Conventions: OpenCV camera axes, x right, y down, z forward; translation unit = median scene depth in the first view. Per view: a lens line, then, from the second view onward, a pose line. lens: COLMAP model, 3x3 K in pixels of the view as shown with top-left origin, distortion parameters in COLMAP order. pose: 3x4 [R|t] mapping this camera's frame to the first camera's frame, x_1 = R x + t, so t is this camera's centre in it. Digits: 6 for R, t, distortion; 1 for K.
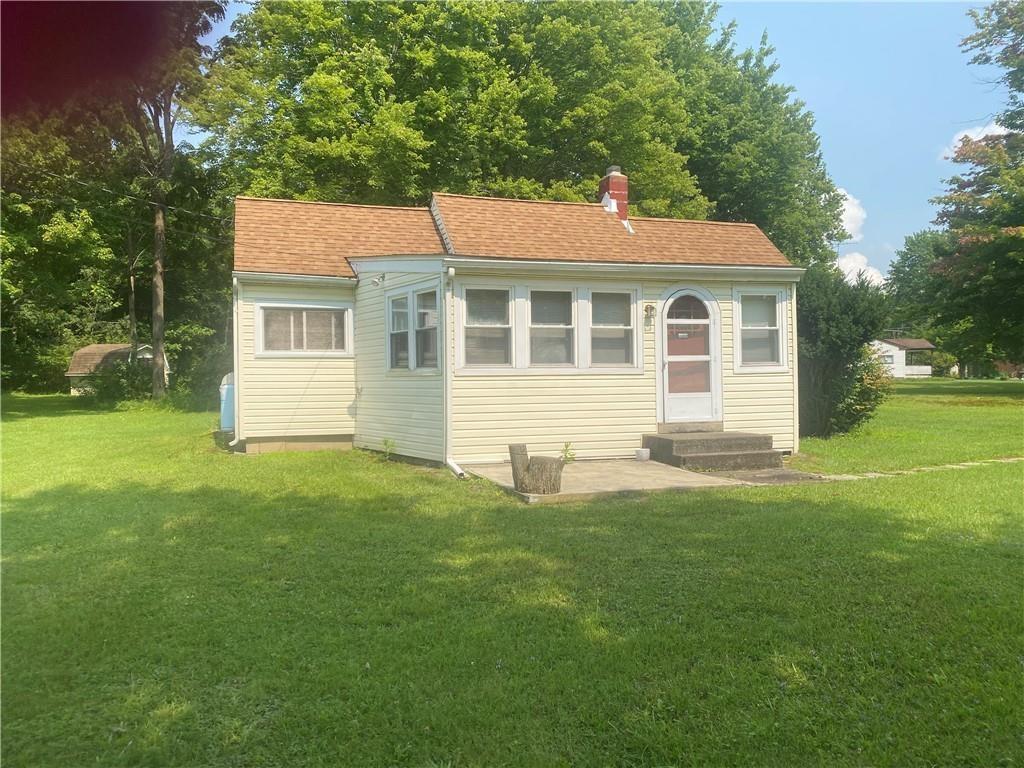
lens RADIAL K [[802.9, 0, 511.8], [0, 802.9, 379.4], [0, 0, 1]] dist [0.110480, -0.171866]
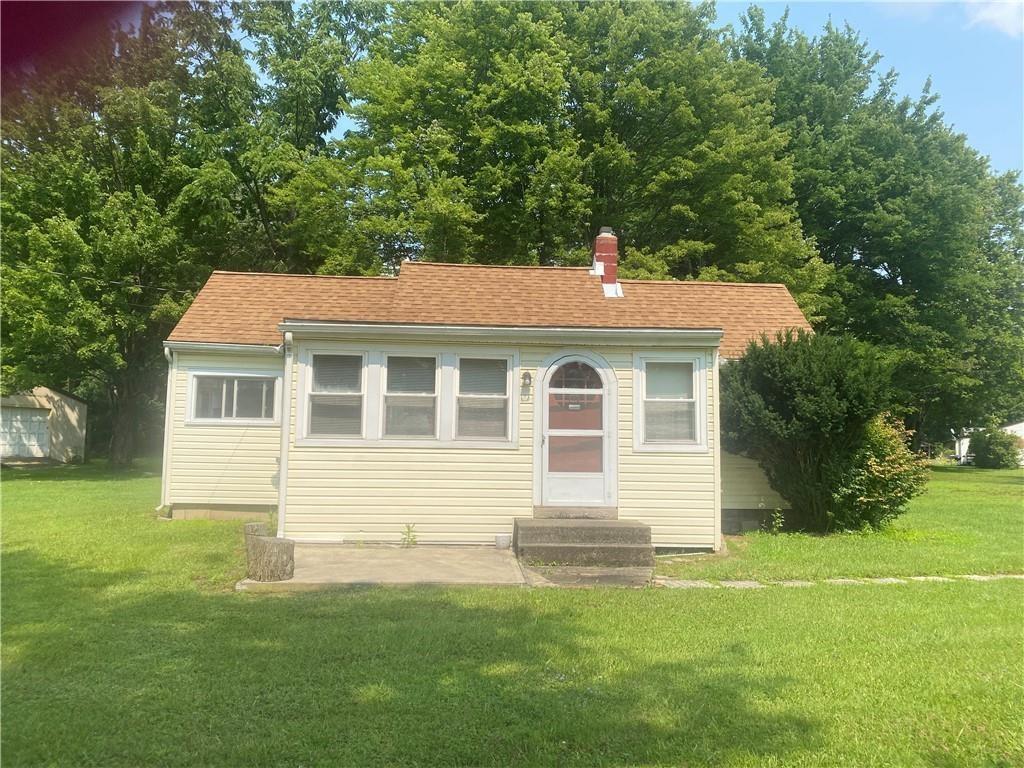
lens RADIAL K [[802.9, 0, 511.8], [0, 802.9, 379.4], [0, 0, 1]] dist [0.110480, -0.171866]
pose [[0.962337, 0.002666, -0.271847, 0.362121], [-0.027798, 0.995676, -0.088643, -0.004381], [0.270435, 0.092861, 0.958249, 0.126742]]
